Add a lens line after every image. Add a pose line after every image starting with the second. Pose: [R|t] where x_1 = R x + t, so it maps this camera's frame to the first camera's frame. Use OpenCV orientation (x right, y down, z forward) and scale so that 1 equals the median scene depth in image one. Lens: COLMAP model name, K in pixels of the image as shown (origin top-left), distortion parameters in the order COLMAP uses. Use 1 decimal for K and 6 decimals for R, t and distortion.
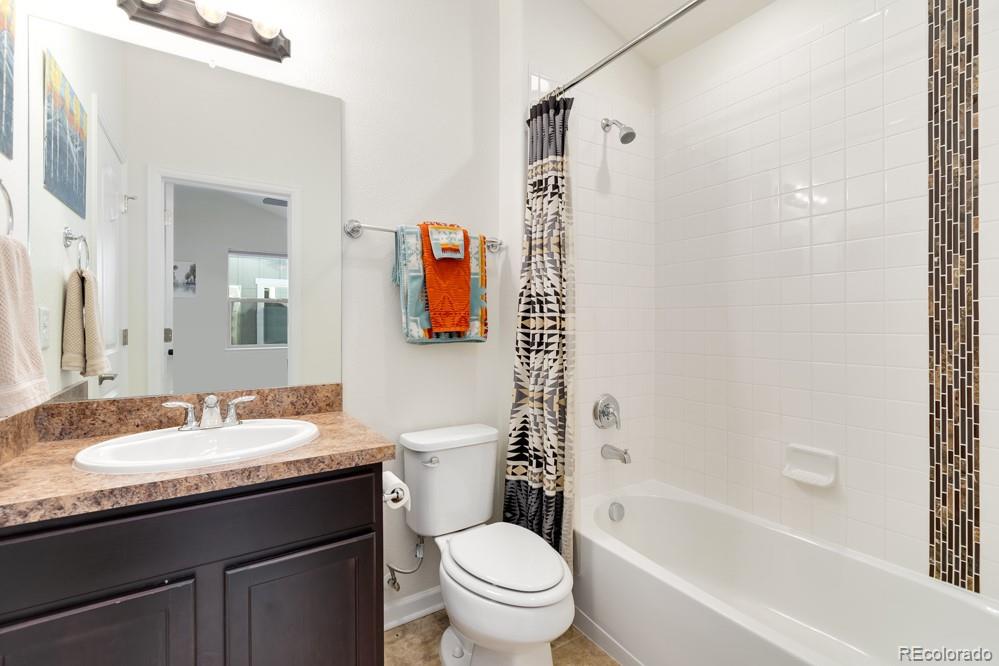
lens RADIAL K [[446.6, 0, 500.5], [0, 446.6, 329.0], [0, 0, 1]] dist [0.001671, 0.000016]
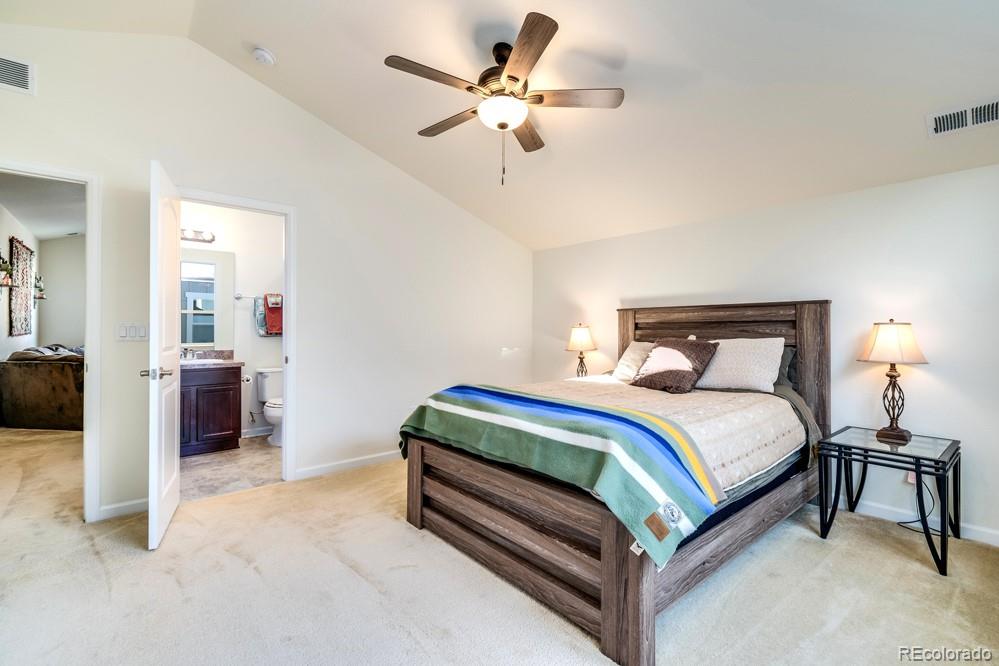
lens RADIAL K [[446.6, 0, 498.7], [0, 446.6, 330.5], [0, 0, 1]] dist [0.001671, 0.000016]
pose [[0.991741, 0.005687, 0.128131, 0.955514], [-0.005031, 0.999973, -0.005447, 0.000510], [-0.128159, 0.004757, 0.991742, -2.051914]]
